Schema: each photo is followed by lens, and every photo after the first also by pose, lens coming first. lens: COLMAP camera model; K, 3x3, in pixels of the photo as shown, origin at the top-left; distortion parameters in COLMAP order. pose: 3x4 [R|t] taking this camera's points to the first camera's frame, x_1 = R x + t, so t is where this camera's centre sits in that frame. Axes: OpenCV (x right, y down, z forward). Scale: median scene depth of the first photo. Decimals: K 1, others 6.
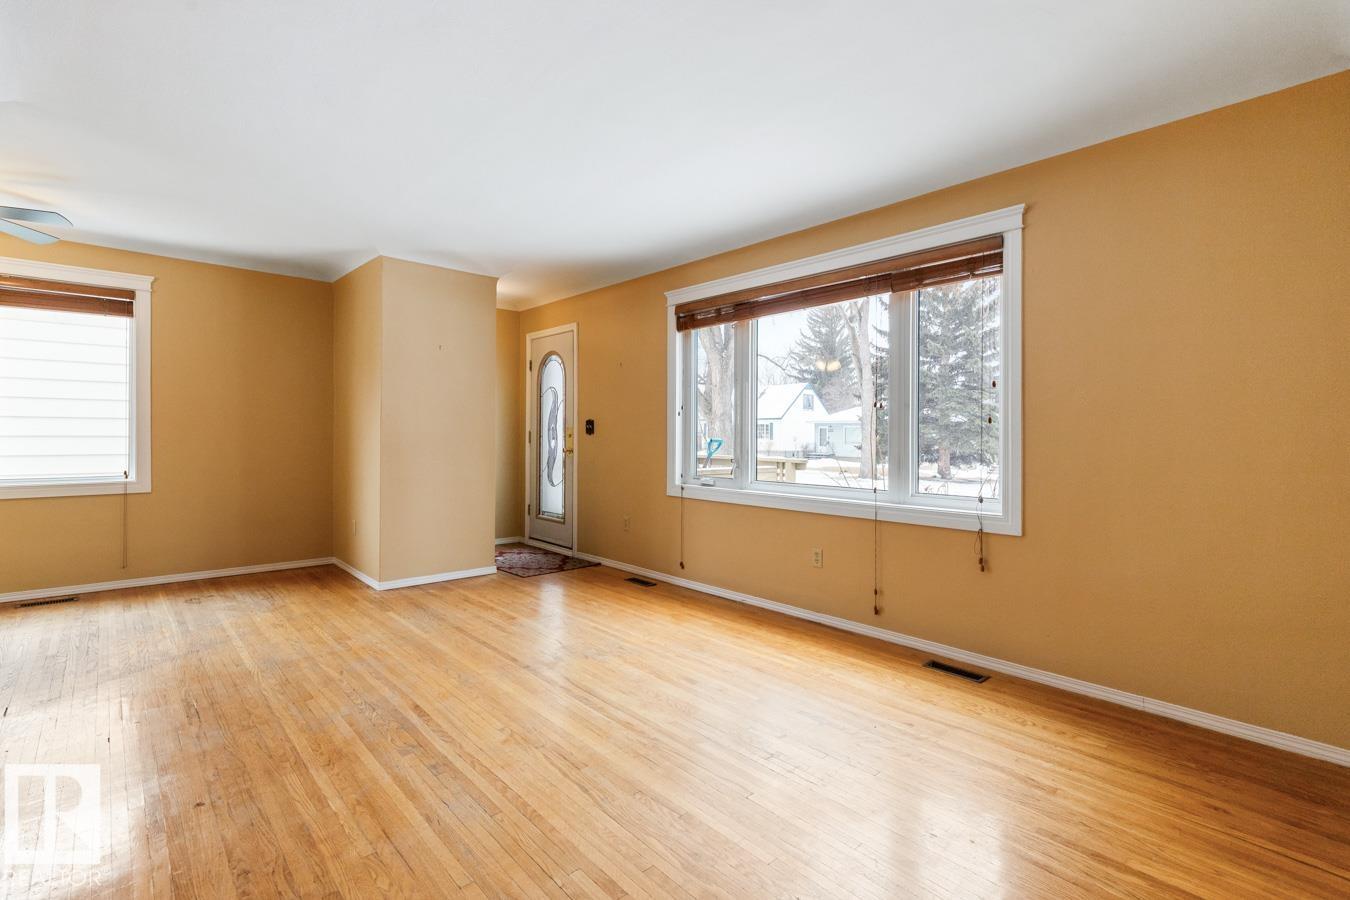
lens RADIAL K [[629.2, 0, 693.3], [0, 629.2, 444.2], [0, 0, 1]] dist [0.009233, -0.002620]
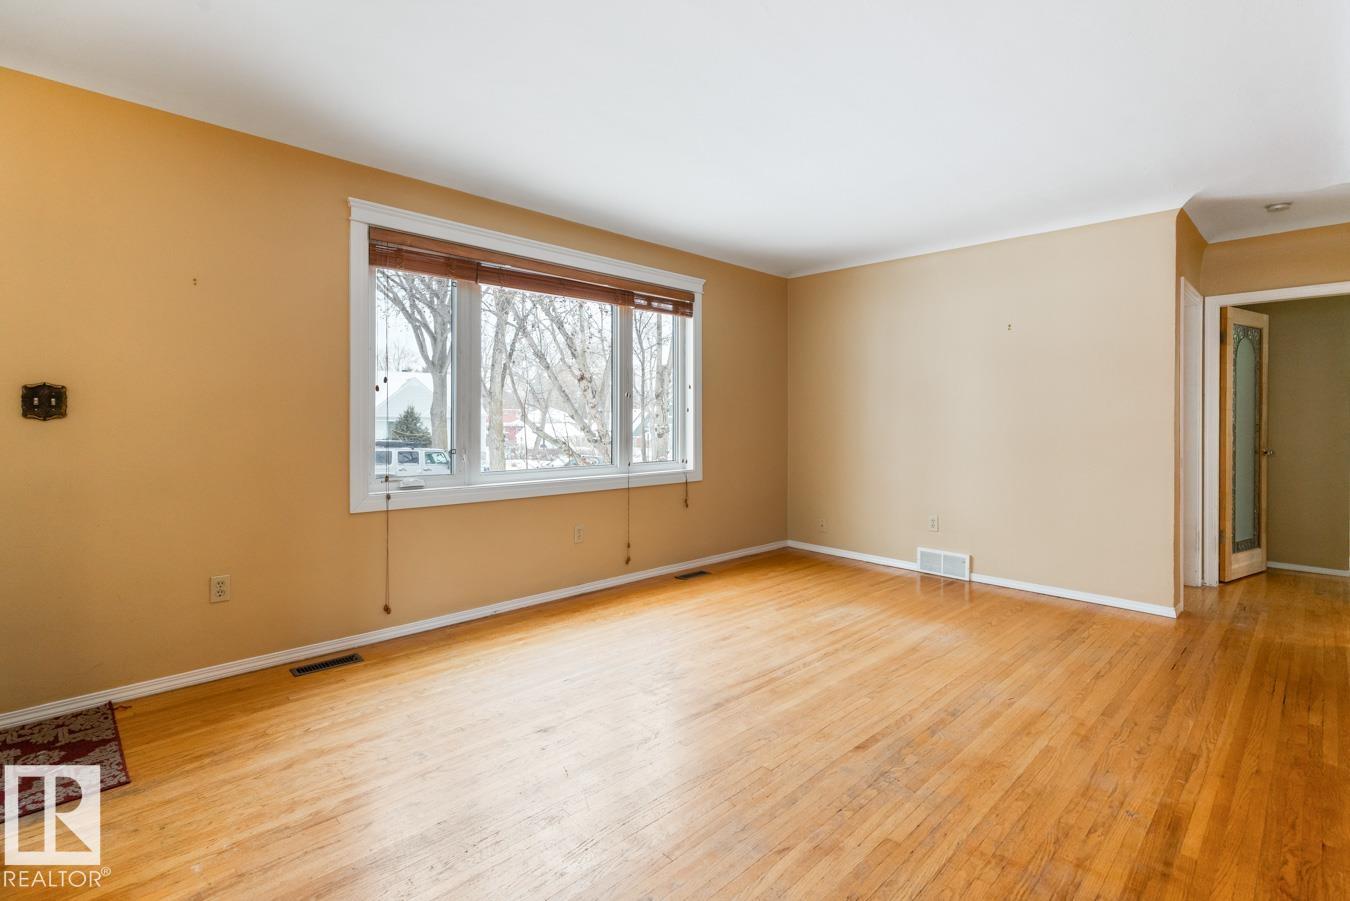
lens RADIAL K [[629.2, 0, 670.2], [0, 629.2, 410.7], [0, 0, 1]] dist [0.009233, -0.002620]
pose [[-0.019947, 0.006131, 0.999782, -1.085337], [0.011216, 0.999920, -0.005909, -0.024947], [-0.999738, 0.011096, -0.020014, 1.075433]]
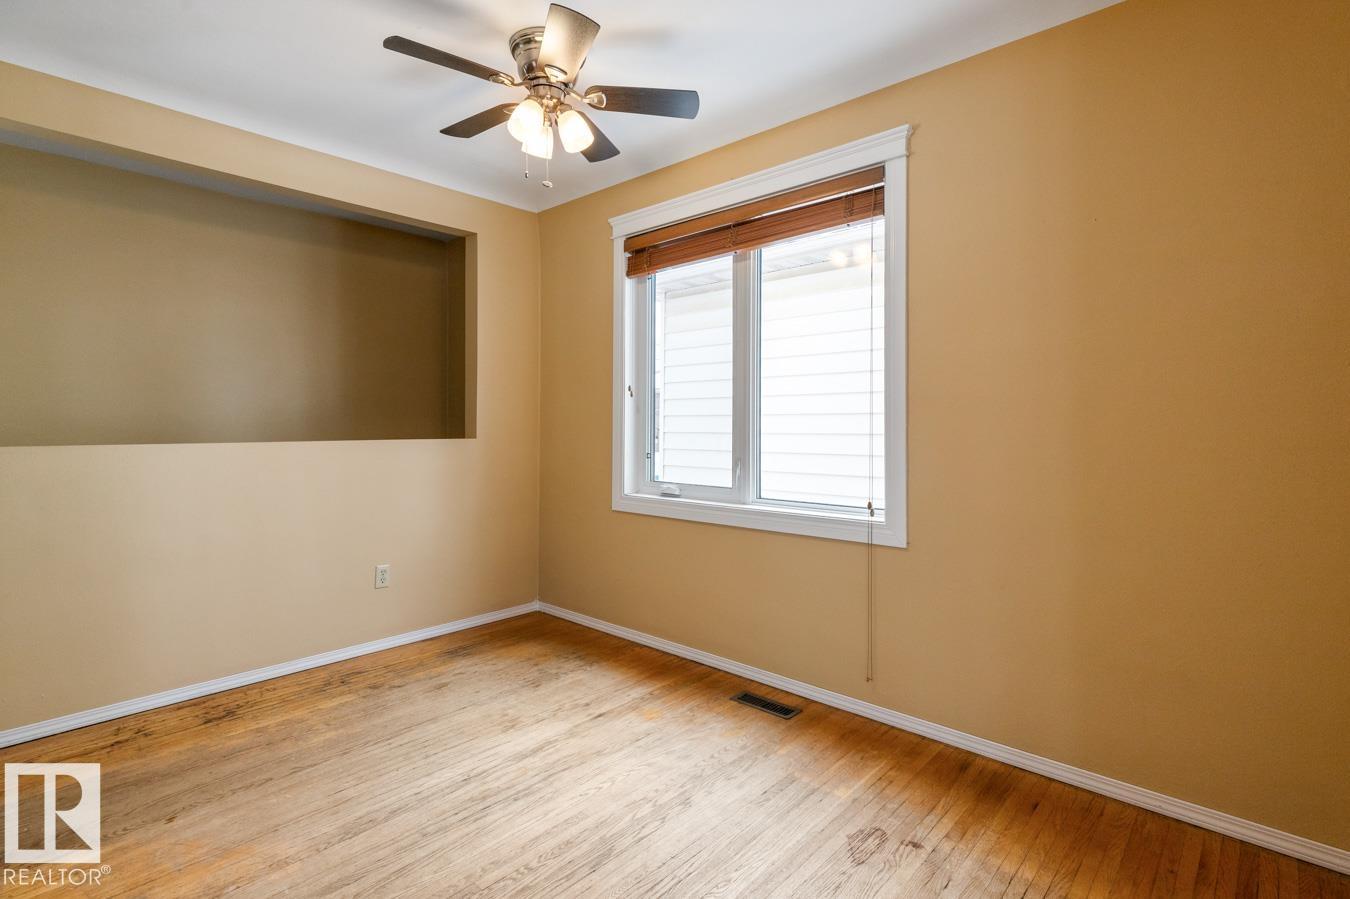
lens RADIAL K [[629.2, 0, 681.1], [0, 629.2, 432.9], [0, 0, 1]] dist [0.009233, -0.002620]
pose [[0.076869, -0.001510, -0.997040, -0.542176], [-0.022269, 0.999747, -0.003231, -0.015547], [0.996792, 0.022451, 0.076816, 1.150985]]
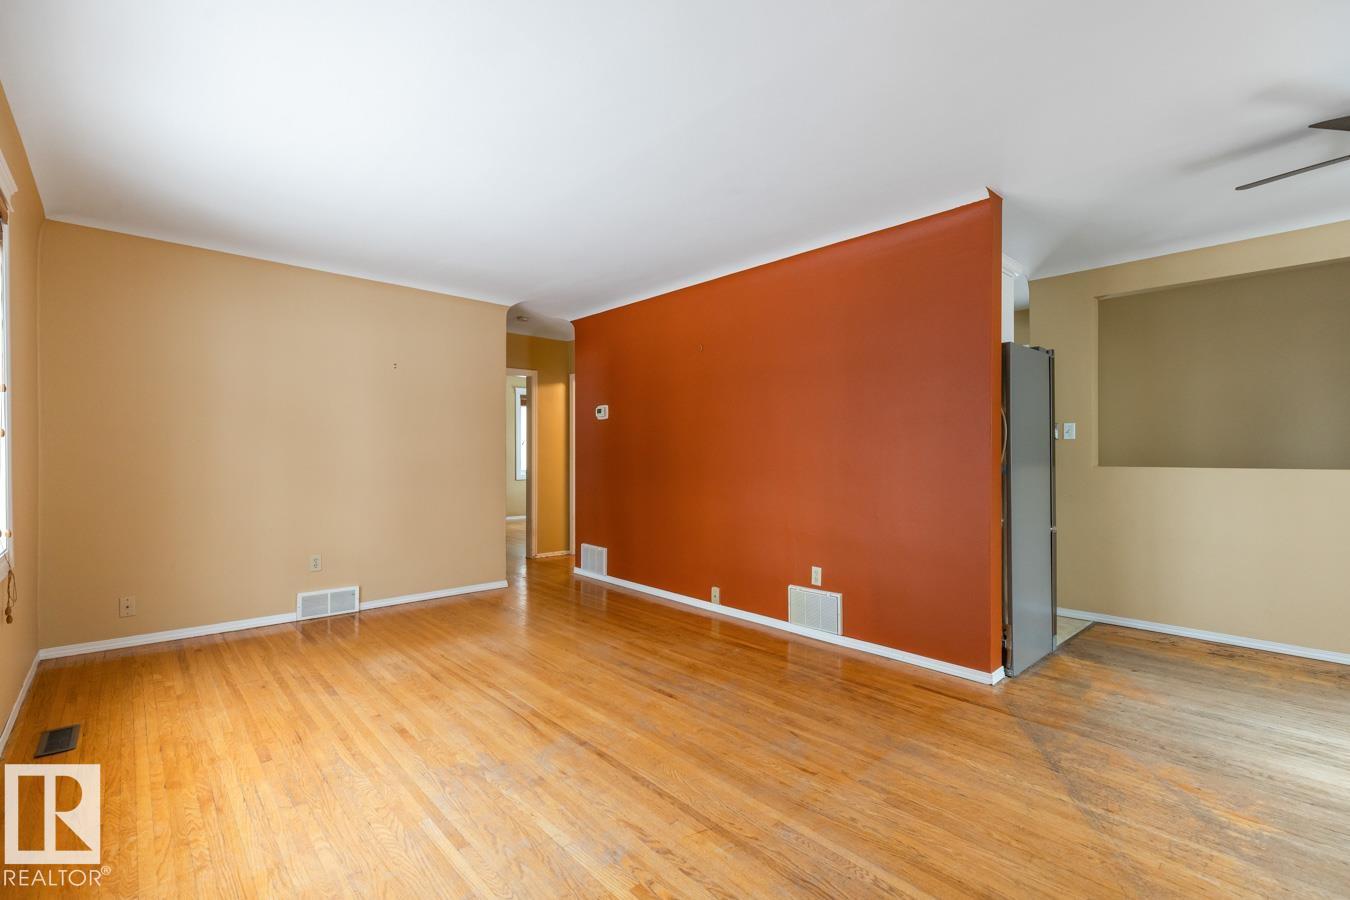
lens RADIAL K [[601.7, 0, 683.5], [0, 601.7, 450.0], [0, 0, 1]] dist [-0.000456, 0.000726]
pose [[-0.999920, -0.008782, 0.009126, -0.397815], [-0.008659, 0.999873, 0.013385, -0.034883], [-0.009242, 0.013305, -0.999869, 1.765824]]
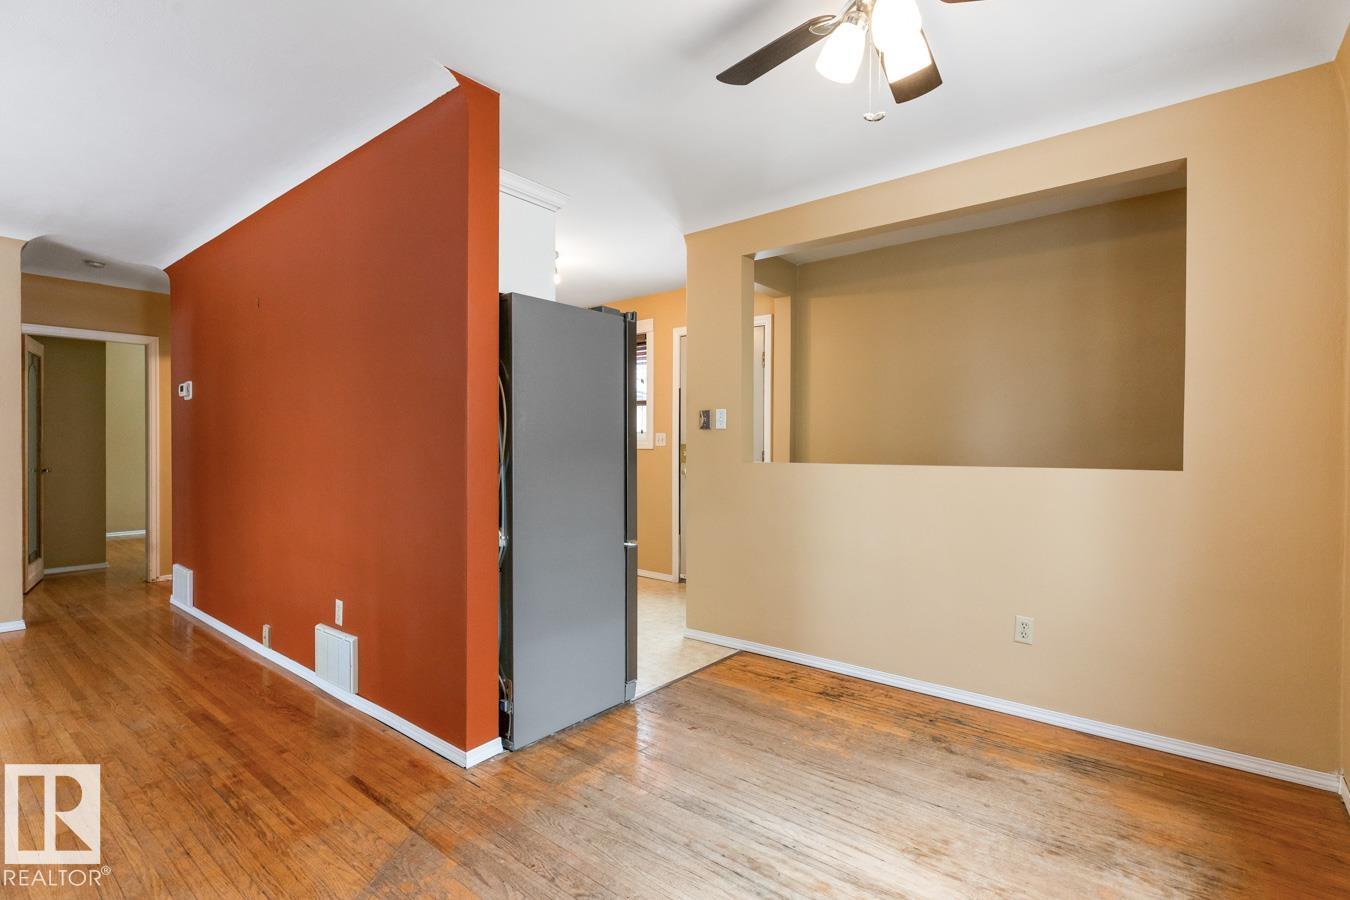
lens RADIAL K [[629.2, 0, 687.7], [0, 629.2, 451.7], [0, 0, 1]] dist [0.009233, -0.002620]
pose [[-0.989285, -0.009957, -0.145654, -1.031822], [-0.013941, 0.999555, 0.026354, -0.036970], [0.145327, 0.028102, -0.988984, 1.547968]]
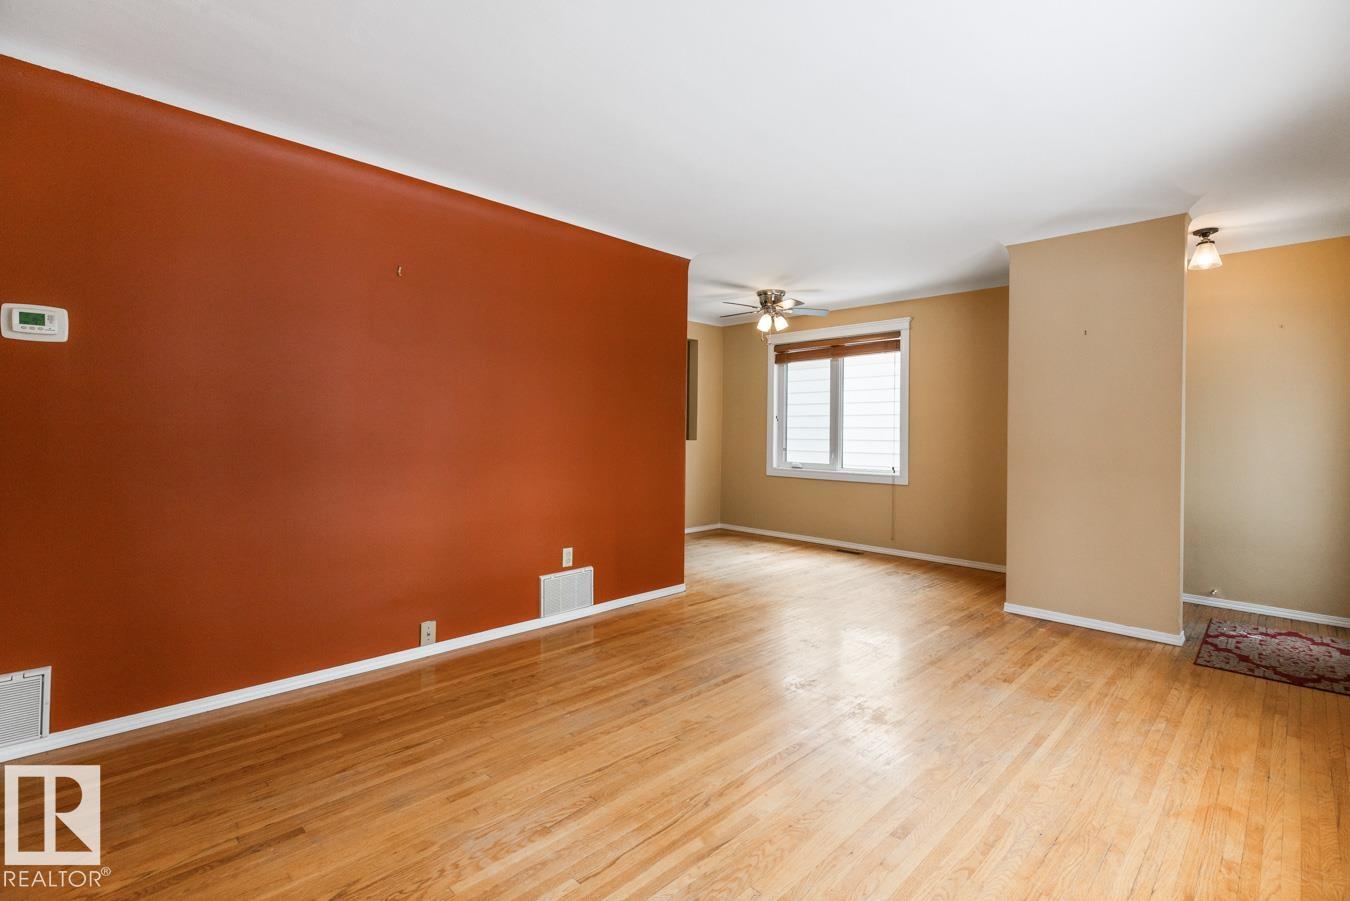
lens RADIAL K [[629.2, 0, 665.1], [0, 629.2, 435.9], [0, 0, 1]] dist [0.009233, -0.002620]
pose [[0.026325, -0.002110, -0.999651, 0.587904], [-0.030031, 0.999545, -0.002901, -0.006698], [0.999202, 0.030097, 0.026250, 0.702215]]
